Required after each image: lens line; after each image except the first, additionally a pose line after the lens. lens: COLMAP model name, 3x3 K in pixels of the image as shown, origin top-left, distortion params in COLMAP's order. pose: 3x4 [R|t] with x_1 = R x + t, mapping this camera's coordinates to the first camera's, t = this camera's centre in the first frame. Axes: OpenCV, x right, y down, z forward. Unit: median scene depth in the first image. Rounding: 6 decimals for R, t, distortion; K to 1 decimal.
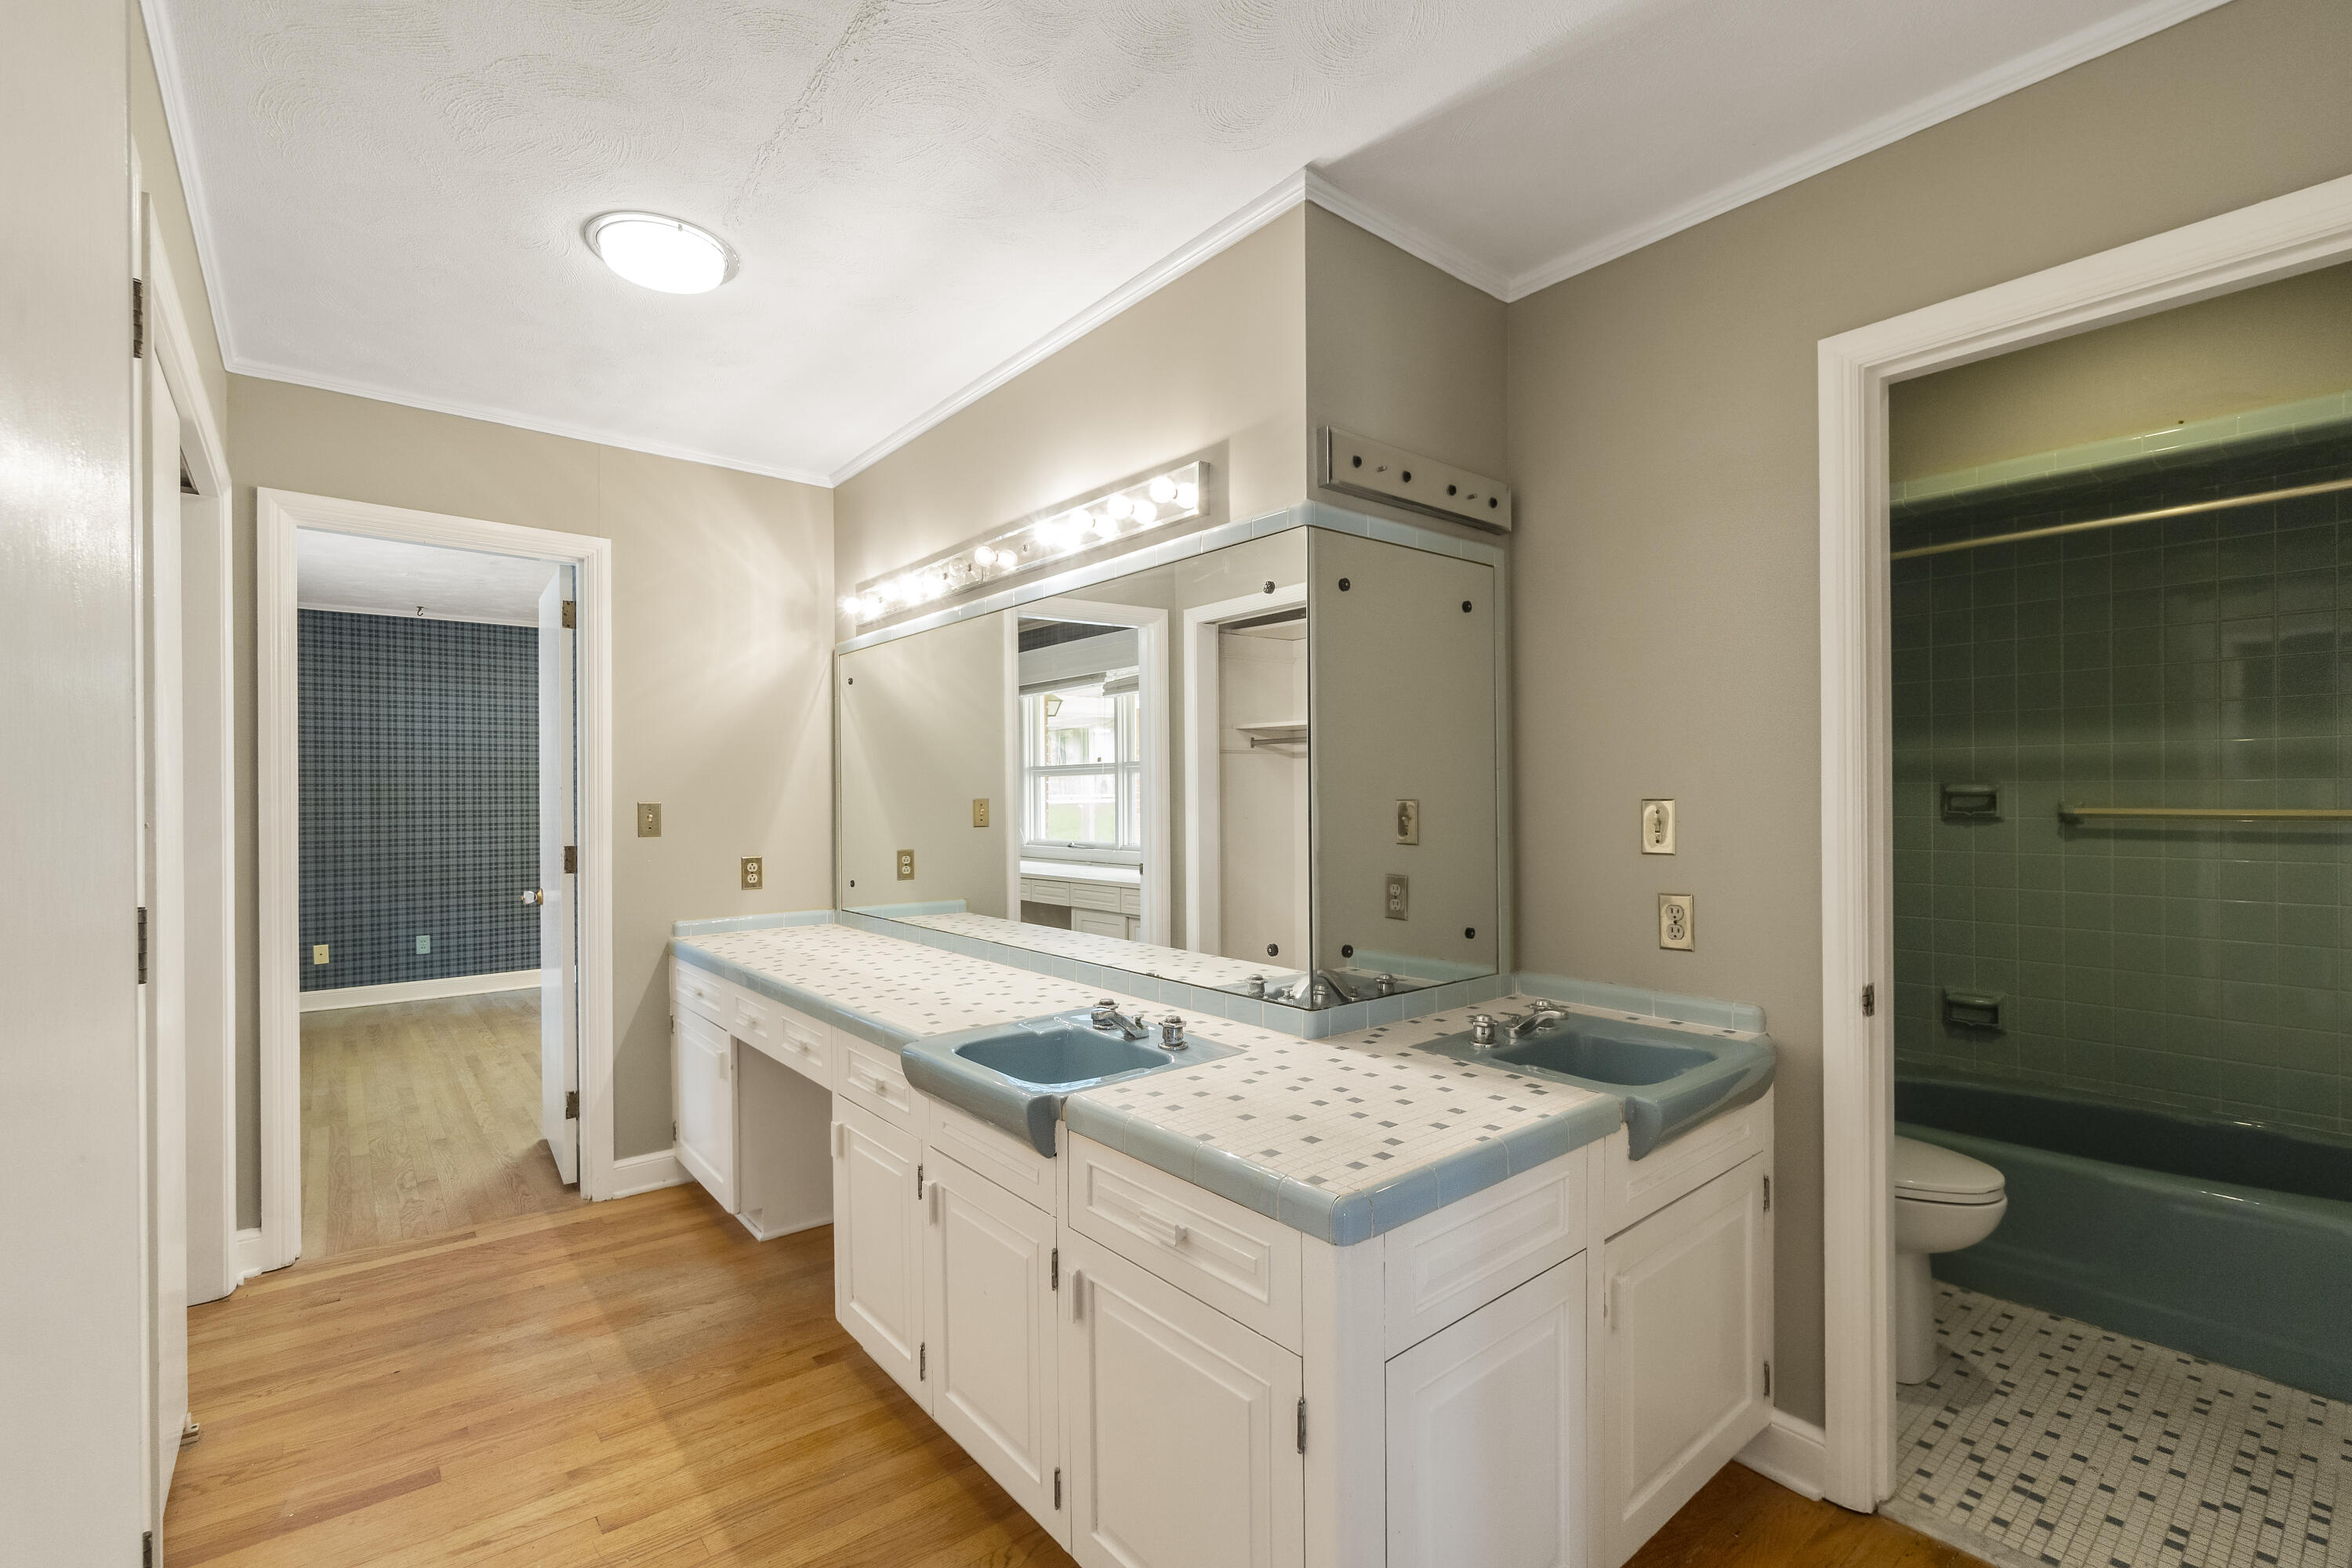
lens RADIAL K [[1023.2, 0, 1178.6], [0, 1023.2, 790.4], [0, 0, 1]] dist [-0.004814, 0.000378]
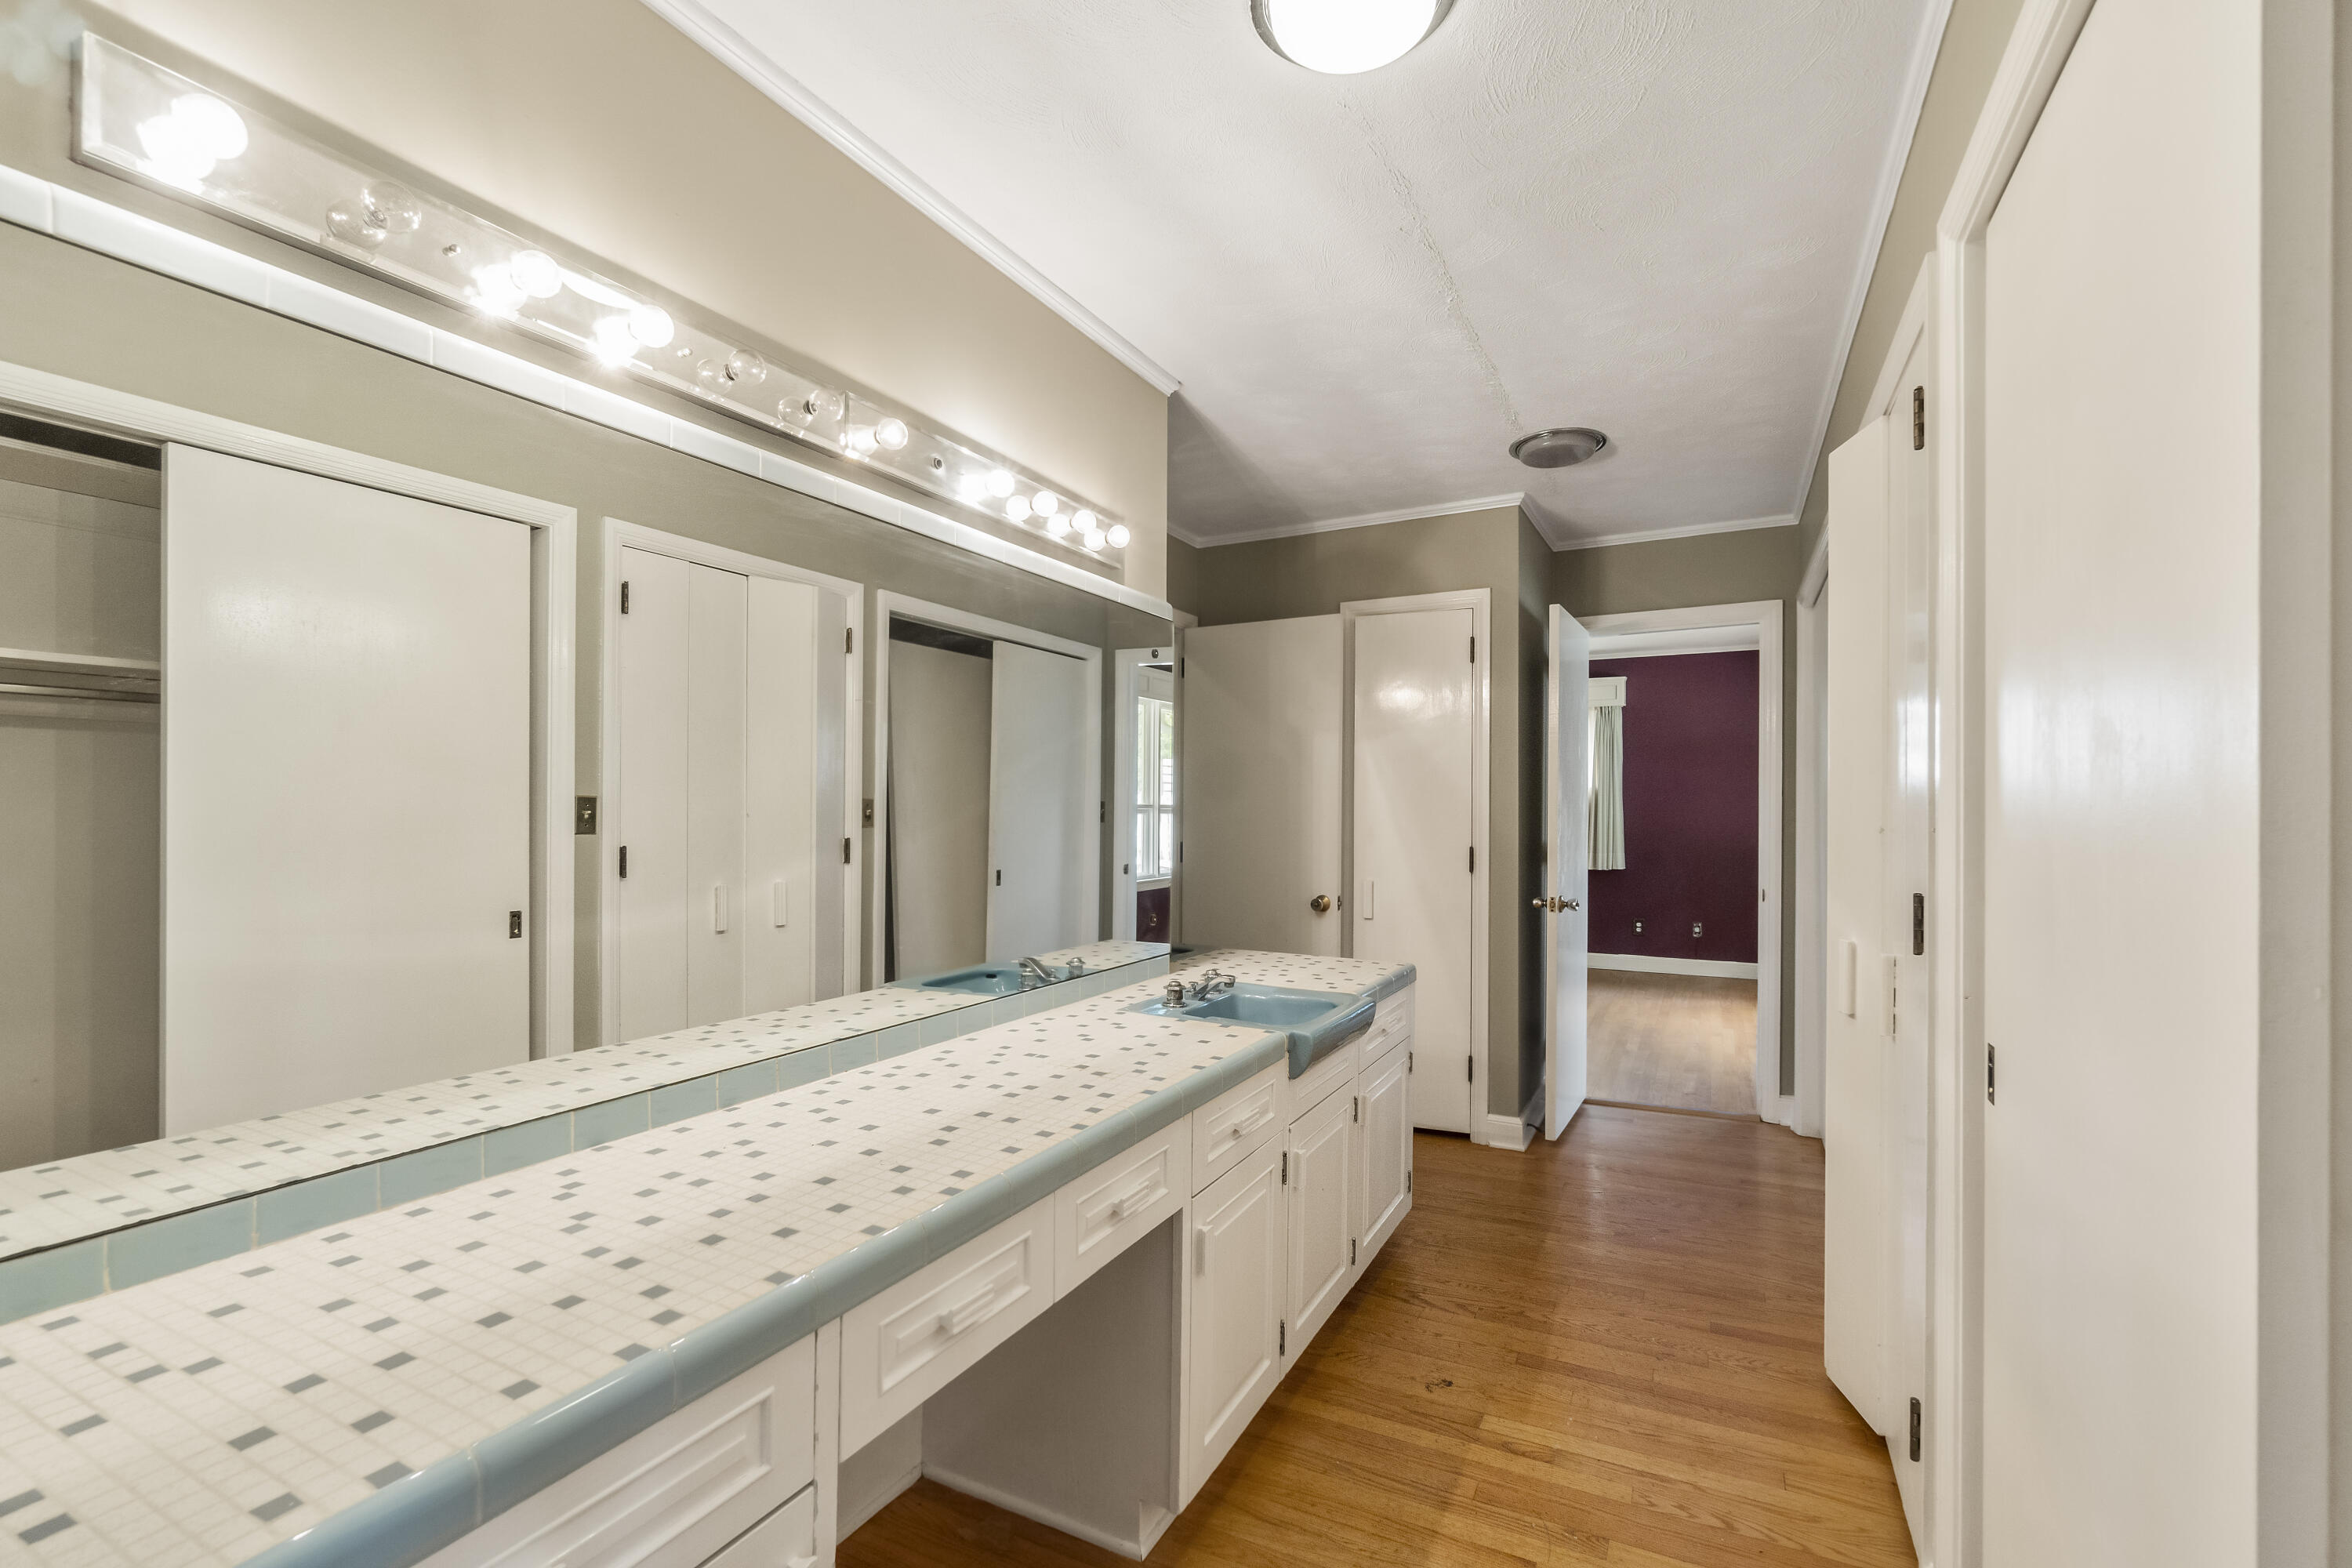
lens RADIAL K [[1023.2, 0, 1184.5], [0, 1023.2, 793.1], [0, 0, 1]] dist [-0.004814, 0.000378]
pose [[-0.390711, 0.010517, 0.920453, -1.038392], [-0.002174, 0.999921, -0.012348, 0.005664], [-0.920511, -0.006826, -0.390657, 1.315002]]
